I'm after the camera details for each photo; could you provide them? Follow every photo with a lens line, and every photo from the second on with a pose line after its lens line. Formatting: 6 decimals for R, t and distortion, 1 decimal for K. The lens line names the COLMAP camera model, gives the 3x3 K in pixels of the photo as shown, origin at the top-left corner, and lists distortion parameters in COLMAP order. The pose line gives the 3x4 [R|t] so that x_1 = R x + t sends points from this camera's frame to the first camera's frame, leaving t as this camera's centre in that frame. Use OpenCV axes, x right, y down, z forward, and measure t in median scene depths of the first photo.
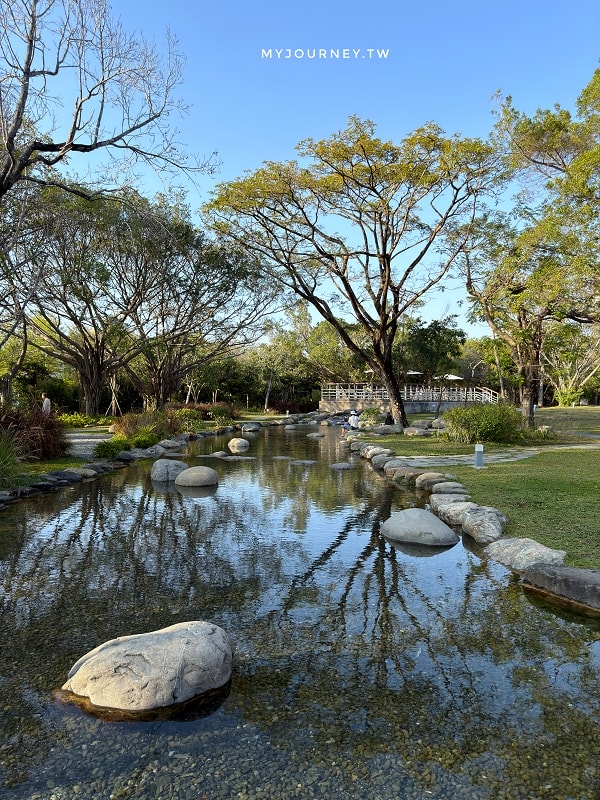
lens RADIAL K [[565.2, 0, 299.1], [0, 565.2, 403.2], [0, 0, 1]] dist [0.099489, -0.133654]
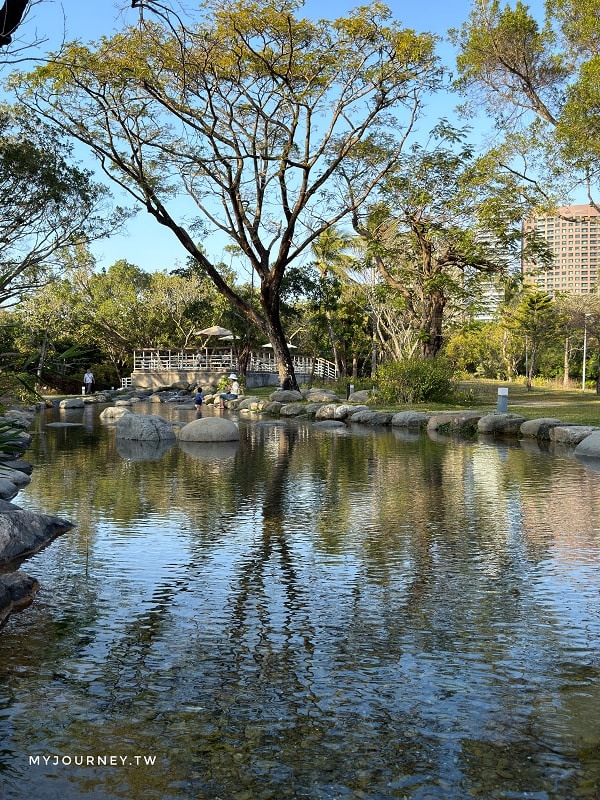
lens RADIAL K [[741.6, 0, 300.0], [0, 741.6, 400.0], [0, 0, 1]] dist [0.049769, -0.001362]
pose [[0.931884, -0.019719, 0.362221, -0.202306], [0.015638, 0.999777, 0.014197, 0.038934], [-0.362420, -0.007565, 0.931984, 0.043619]]
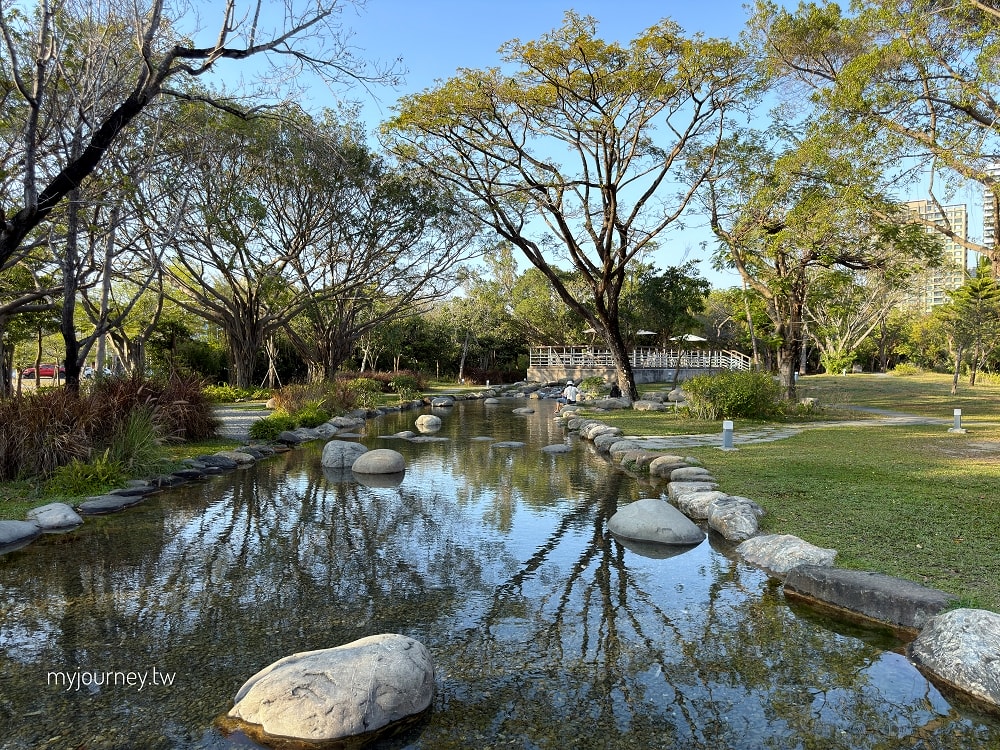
lens RADIAL K [[706.5, 0, 501.9], [0, 706.5, 378.9], [0, 0, 1]] dist [0.099489, -0.133654]
pose [[0.999991, -0.004117, 0.001007, -0.002666], [0.004106, 0.999936, 0.010529, 0.000666], [-0.001050, -0.010525, 0.999944, -0.003762]]
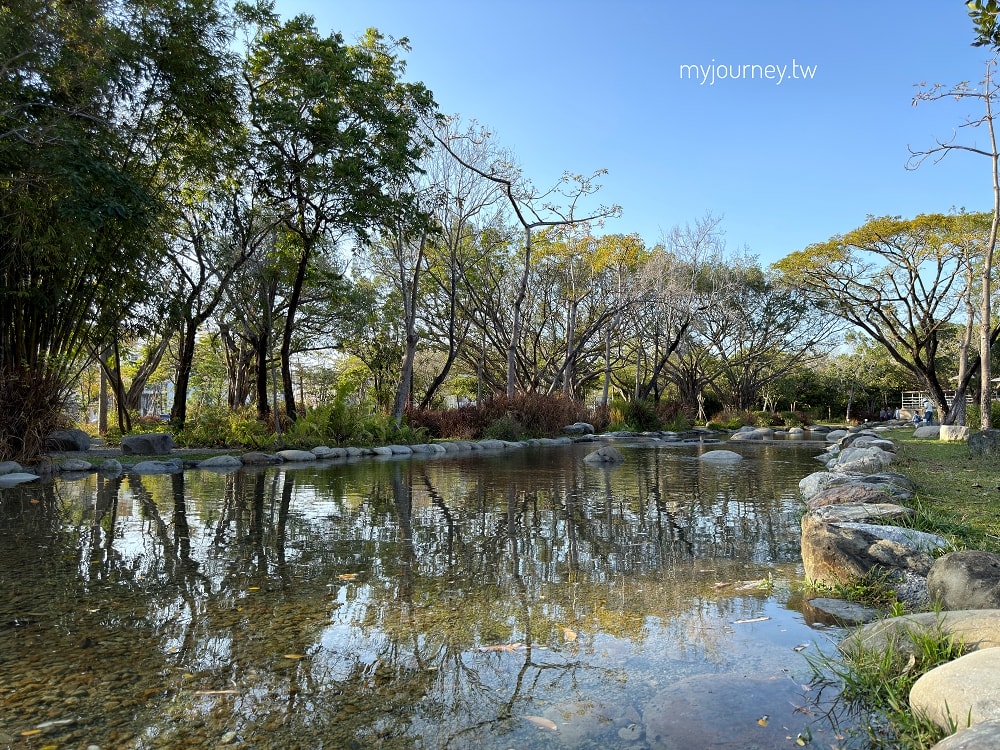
lens RADIAL K [[706.5, 0, 501.9], [0, 706.5, 378.9], [0, 0, 1]] dist [0.099489, -0.133654]
pose [[0.848158, -0.036098, -0.528512, 0.212024], [0.001490, 0.997834, -0.065762, 0.048106], [0.529741, 0.054989, 0.846375, -0.900172]]
